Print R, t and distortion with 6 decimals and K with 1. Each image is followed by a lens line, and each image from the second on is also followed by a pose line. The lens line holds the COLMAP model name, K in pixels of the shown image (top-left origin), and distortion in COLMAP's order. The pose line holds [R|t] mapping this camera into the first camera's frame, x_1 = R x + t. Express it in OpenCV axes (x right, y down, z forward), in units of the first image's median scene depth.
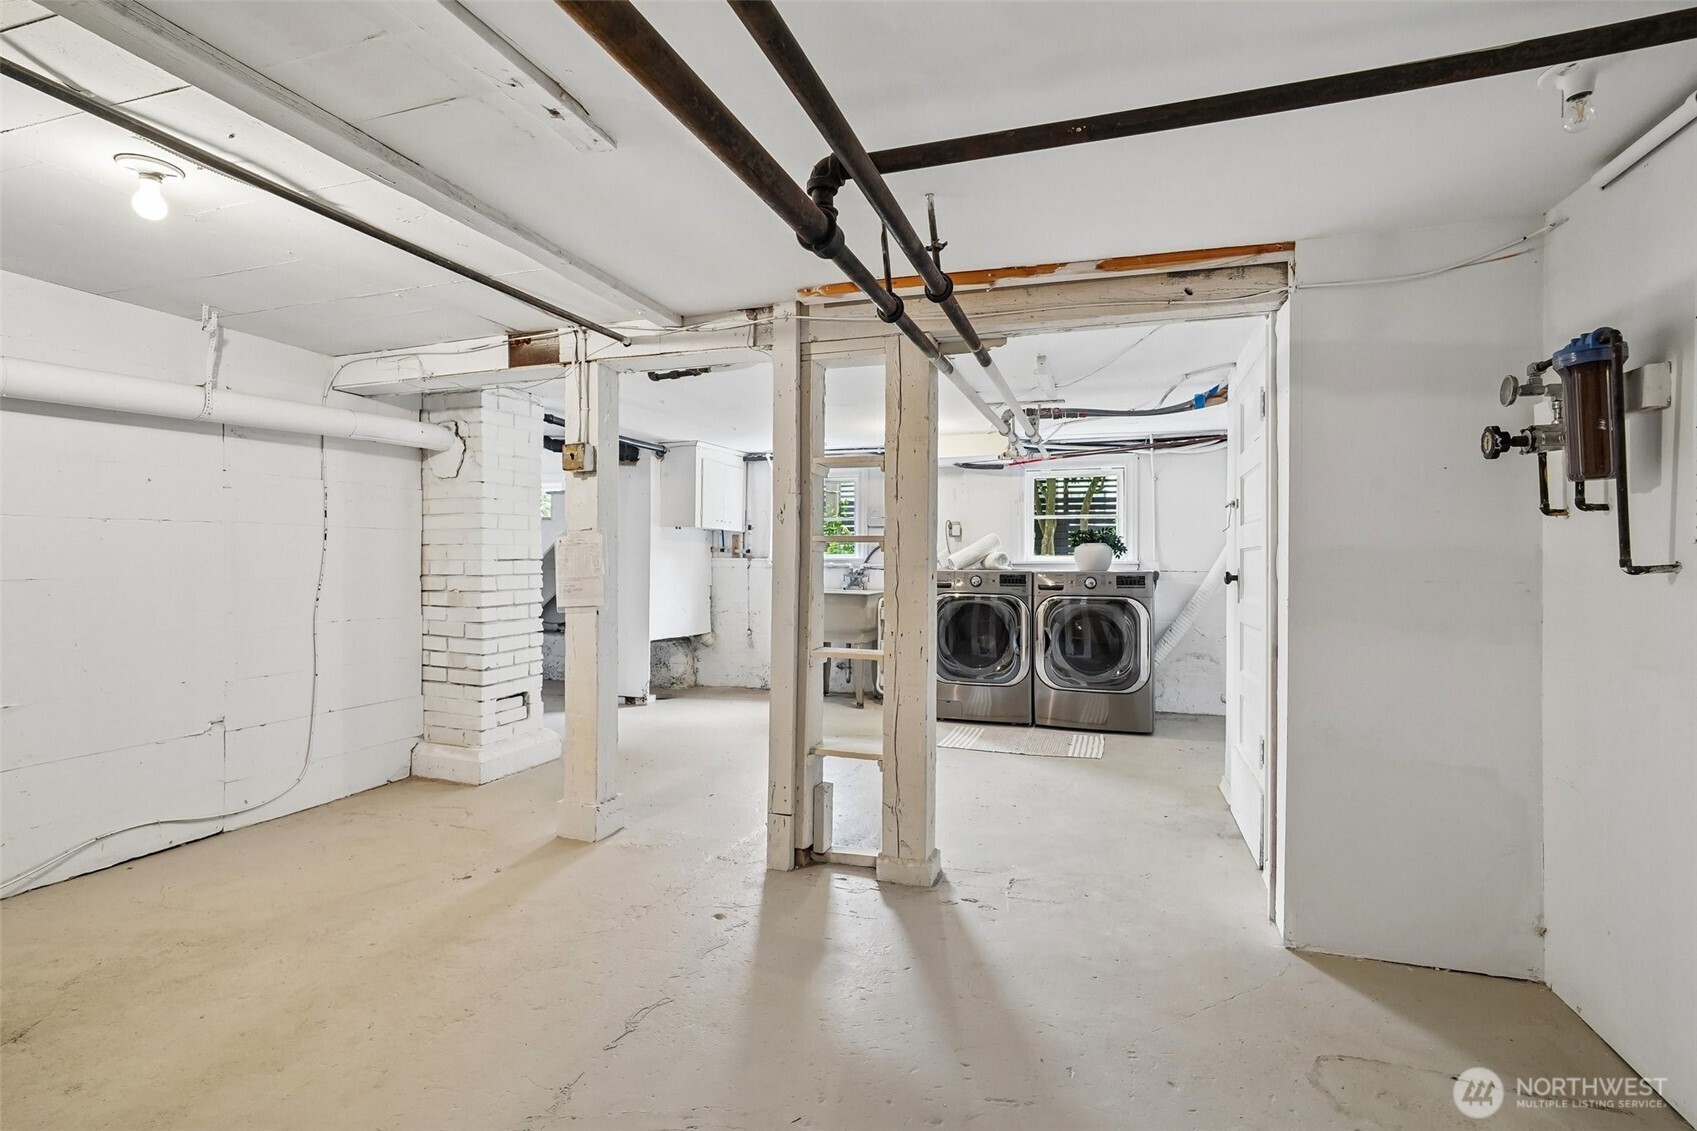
lens RADIAL K [[807.4, 0, 853.3], [0, 807.4, 561.0], [0, 0, 1]] dist [-0.021438, 0.008912]
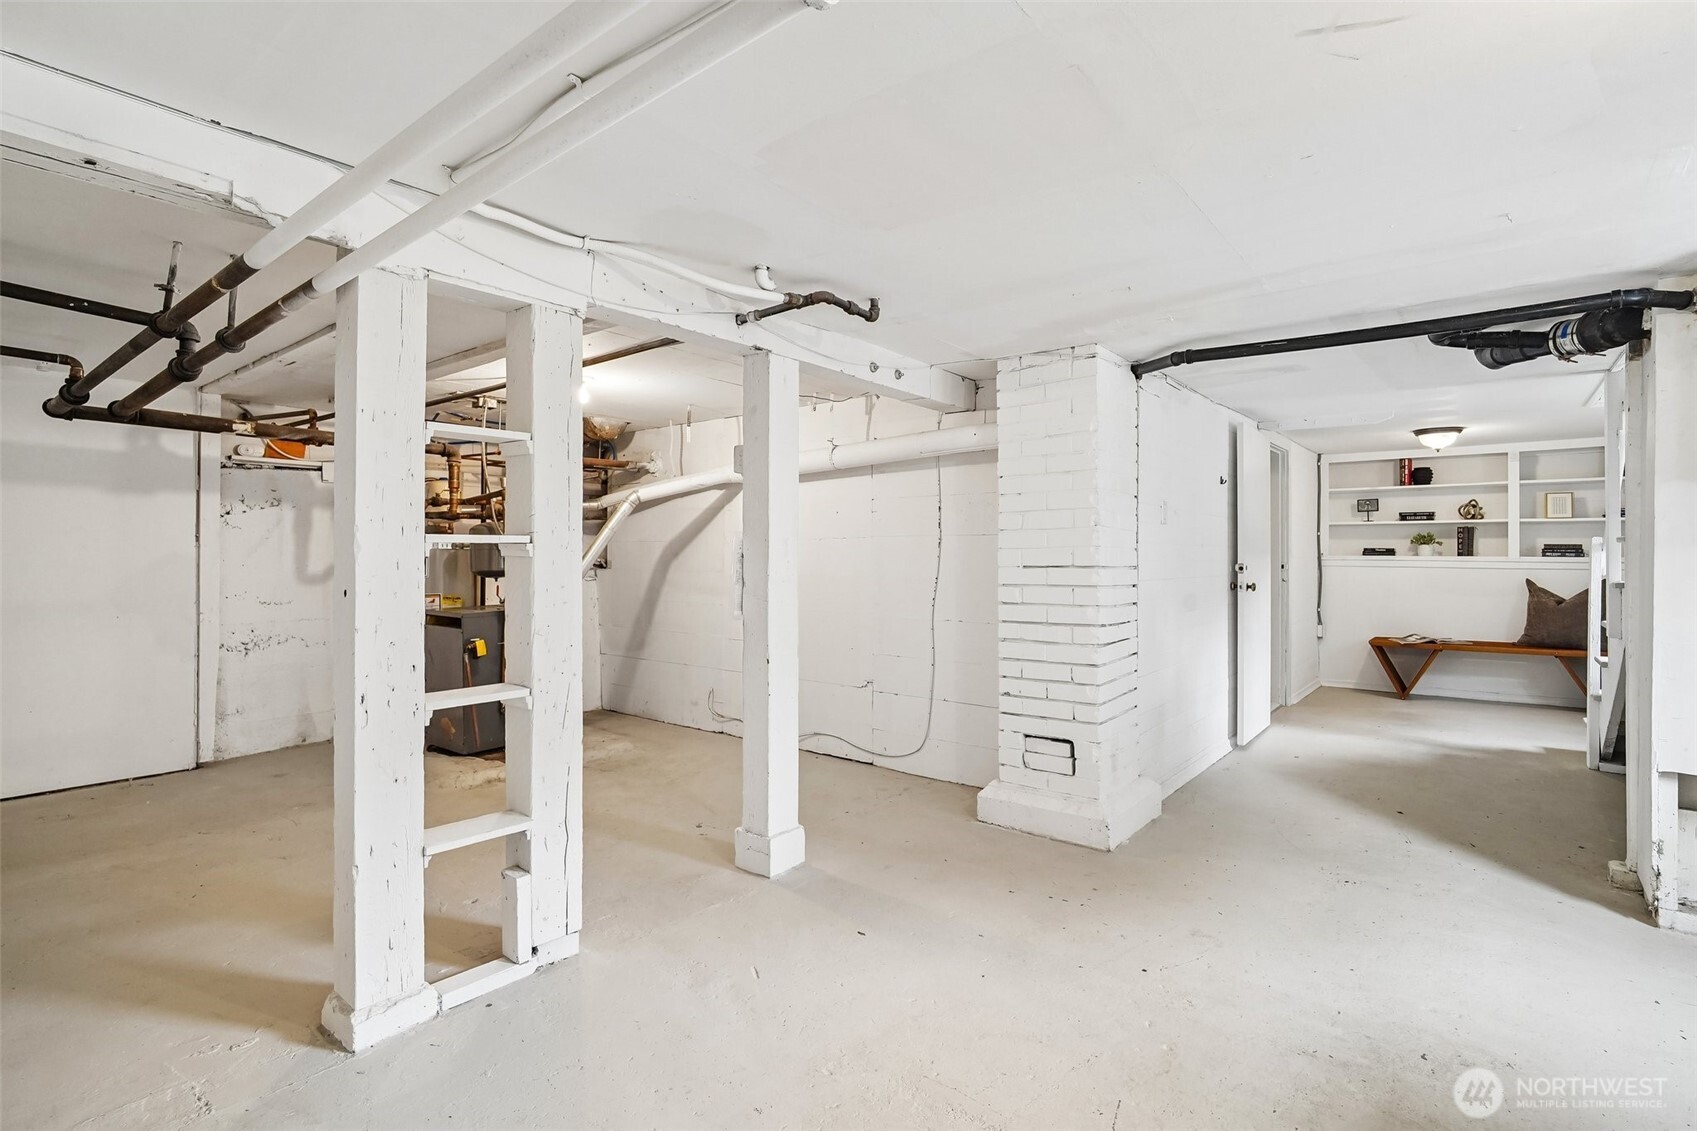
lens RADIAL K [[807.4, 0, 855.3], [0, 807.4, 556.9], [0, 0, 1]] dist [-0.021438, 0.008912]
pose [[-0.349776, -0.006174, -0.936813, 0.407457], [-0.006531, 0.999970, -0.004152, -0.006878], [0.936811, 0.004666, -0.349806, 1.154333]]
